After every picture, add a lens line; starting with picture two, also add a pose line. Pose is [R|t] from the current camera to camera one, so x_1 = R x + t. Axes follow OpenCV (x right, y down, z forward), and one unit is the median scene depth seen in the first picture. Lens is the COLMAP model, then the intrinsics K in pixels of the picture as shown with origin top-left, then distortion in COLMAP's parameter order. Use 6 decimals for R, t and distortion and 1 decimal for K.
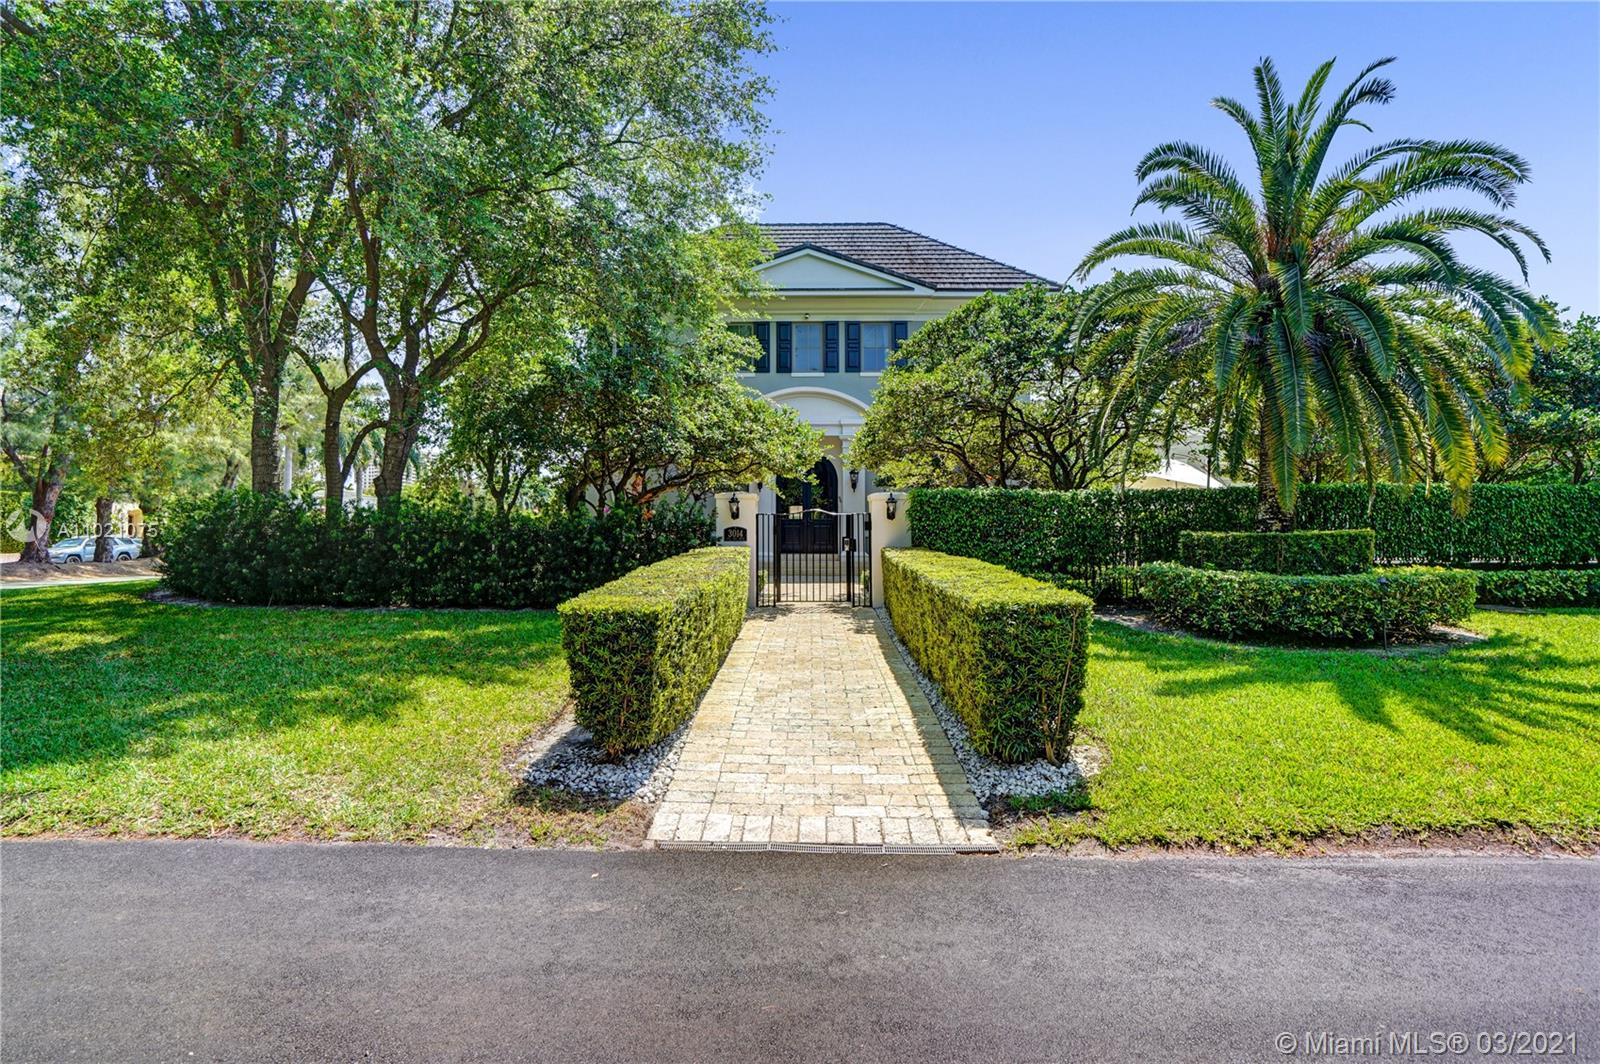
lens RADIAL K [[1010.4, 0, 800.4], [0, 1010.4, 529.4], [0, 0, 1]] dist [-0.004346, -0.000312]
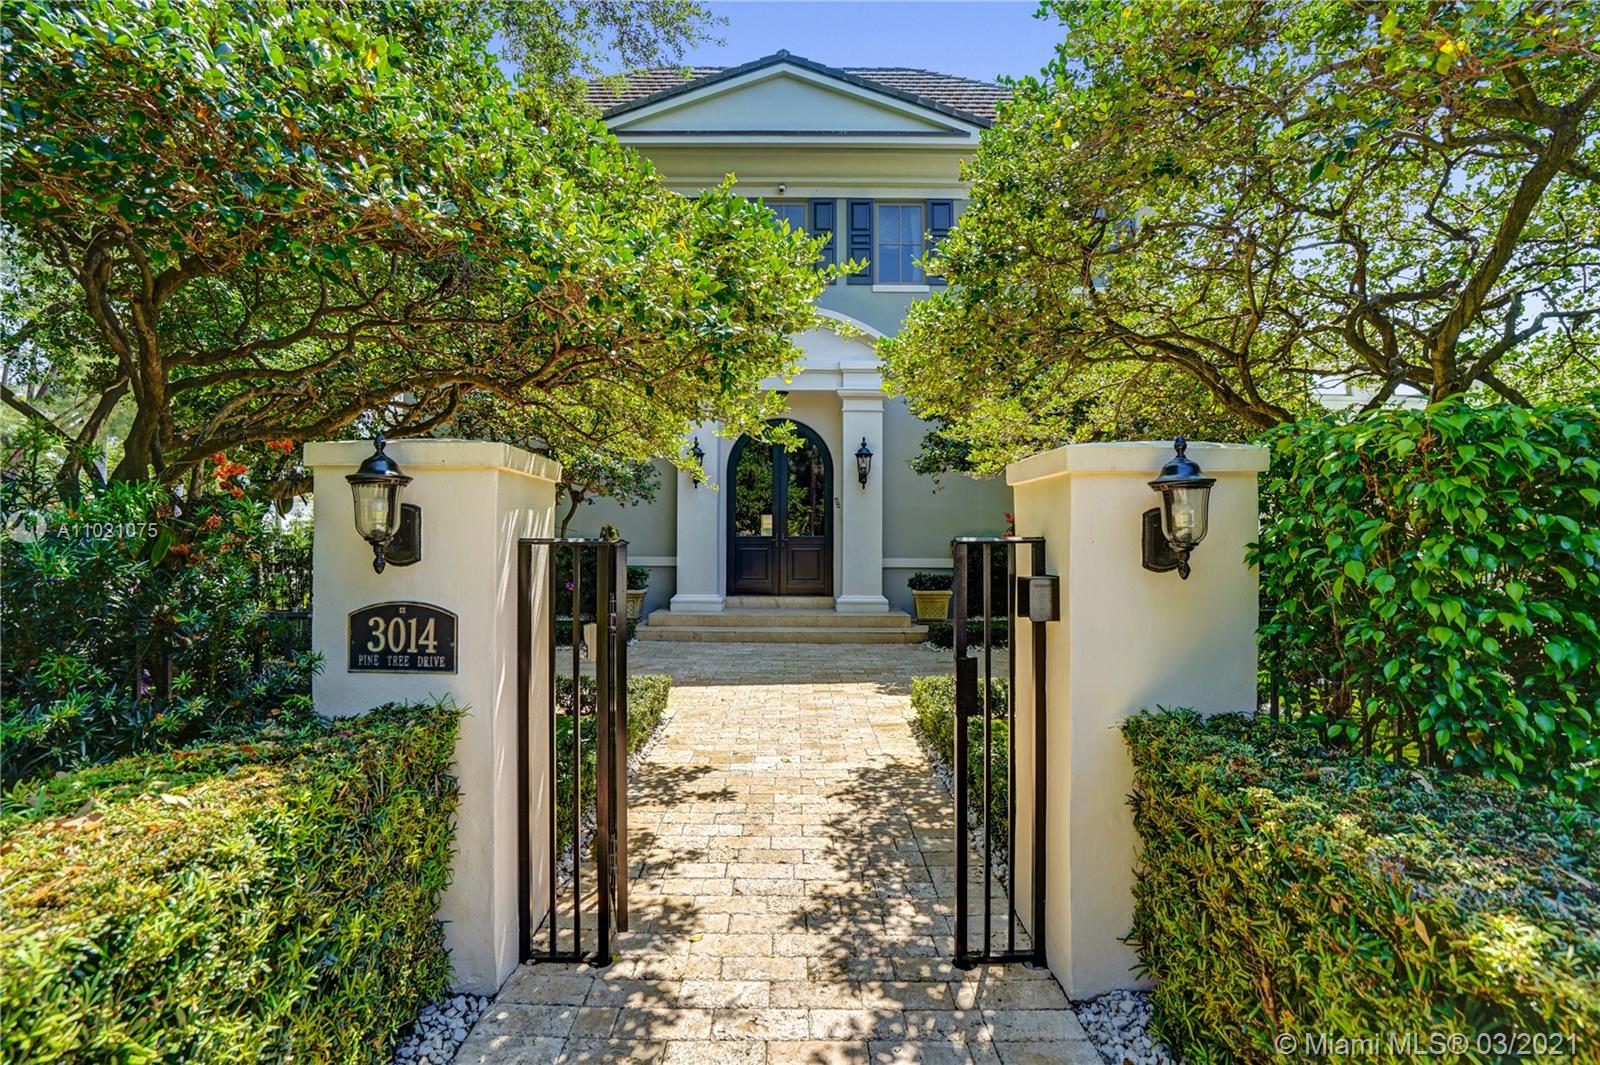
lens RADIAL K [[732.5, 0, 799.7], [0, 732.5, 531.8], [0, 0, 1]] dist [-0.015624, 0.001998]
pose [[0.999688, 0.005723, 0.024323, 0.007796], [-0.005617, 0.999974, -0.004428, -0.011221], [-0.024348, 0.004290, 0.999694, 0.587486]]
